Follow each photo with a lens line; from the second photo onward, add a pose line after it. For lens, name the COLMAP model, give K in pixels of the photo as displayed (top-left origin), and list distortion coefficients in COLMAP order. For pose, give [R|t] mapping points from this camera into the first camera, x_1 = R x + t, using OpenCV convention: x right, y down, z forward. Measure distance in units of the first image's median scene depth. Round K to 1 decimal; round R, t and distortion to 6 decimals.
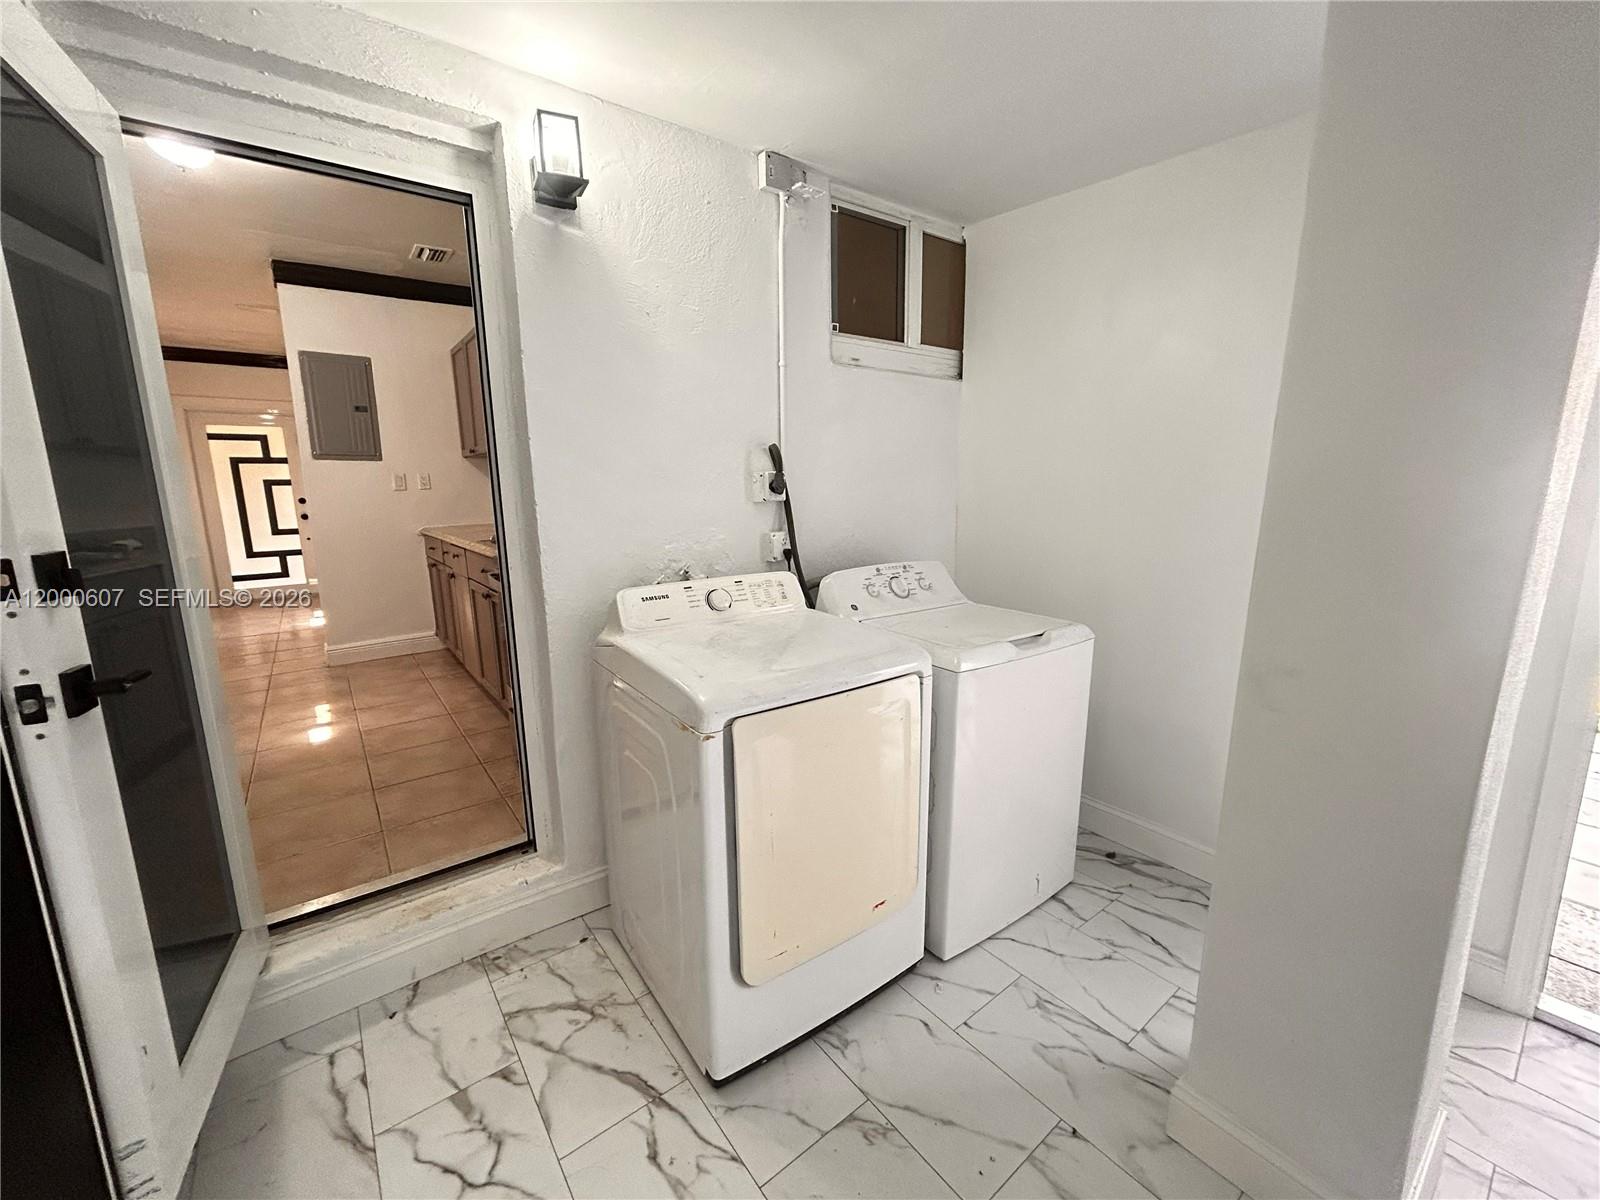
lens RADIAL K [[643.0, 0, 796.7], [0, 643.0, 600.7], [0, 0, 1]] dist [-0.001866, 0.000497]
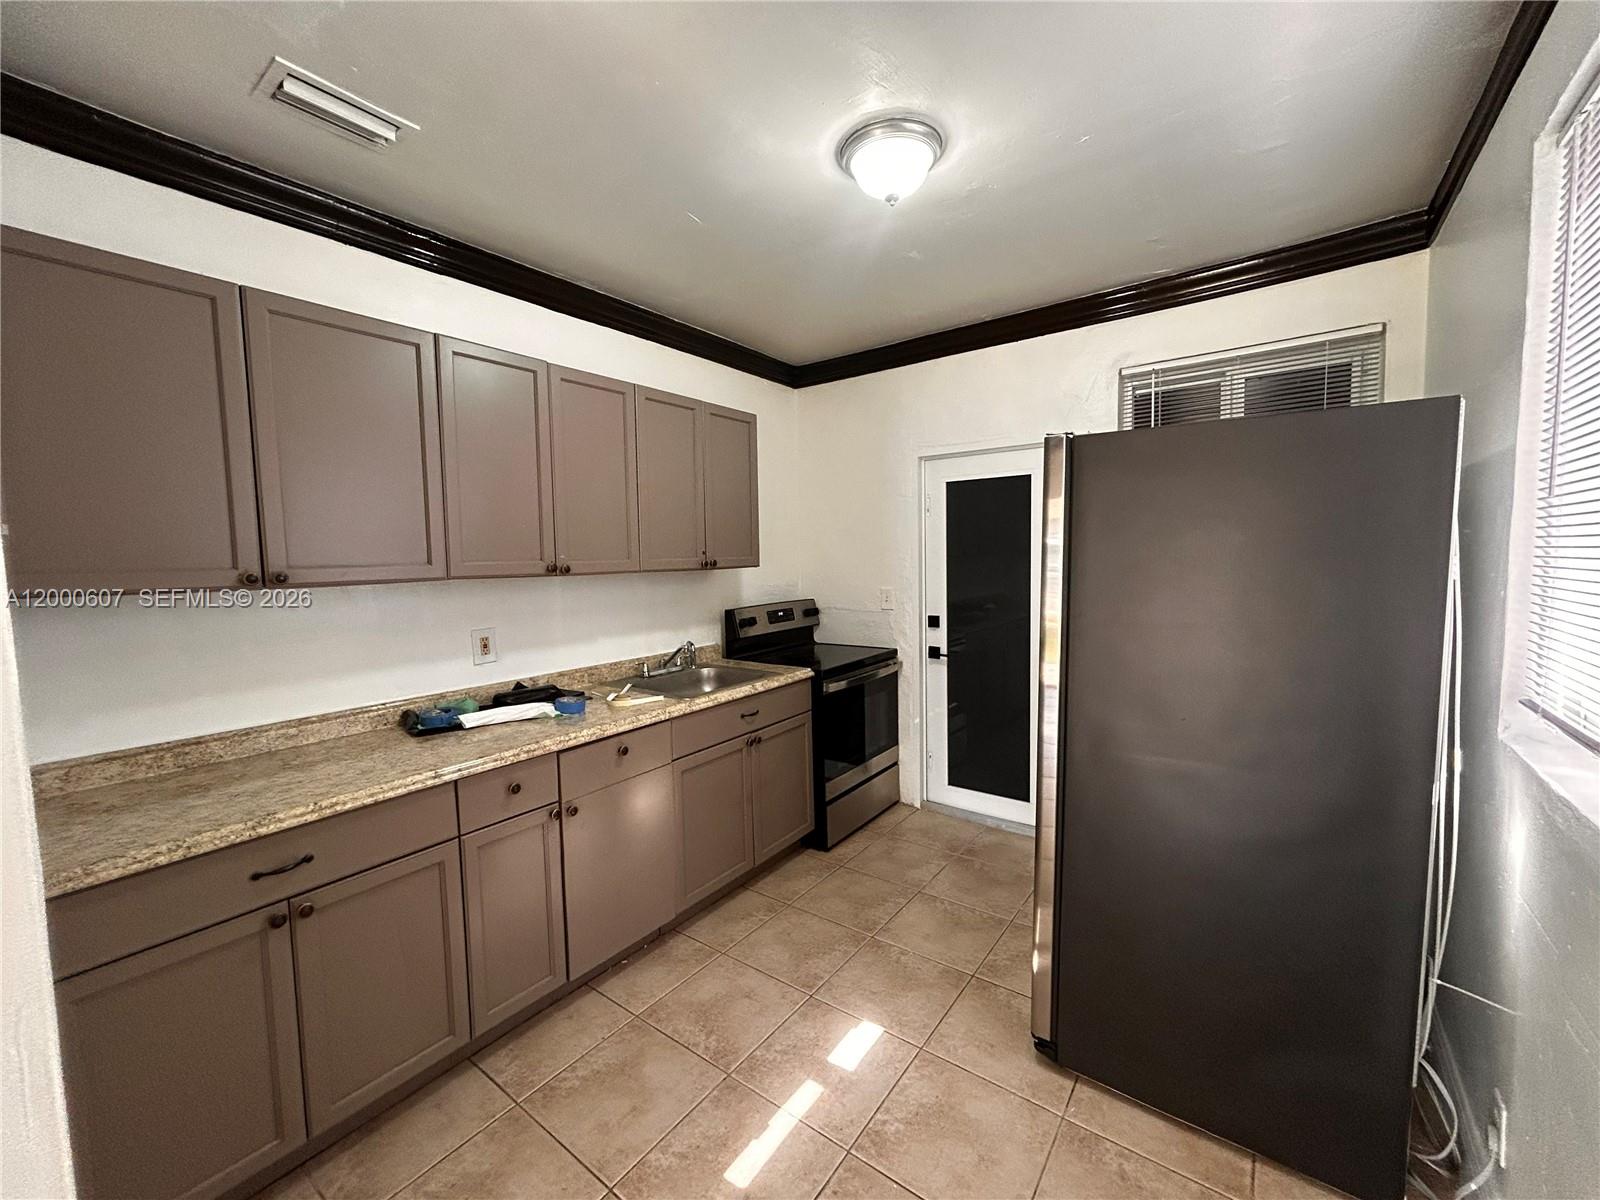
lens RADIAL K [[643.0, 0, 802.2], [0, 643.0, 597.4], [0, 0, 1]] dist [-0.001866, 0.000497]
pose [[-0.285617, -0.044162, 0.957326, -1.301808], [0.186825, 0.977206, 0.100818, -0.269236], [-0.939957, 0.207647, -0.270856, 1.109977]]
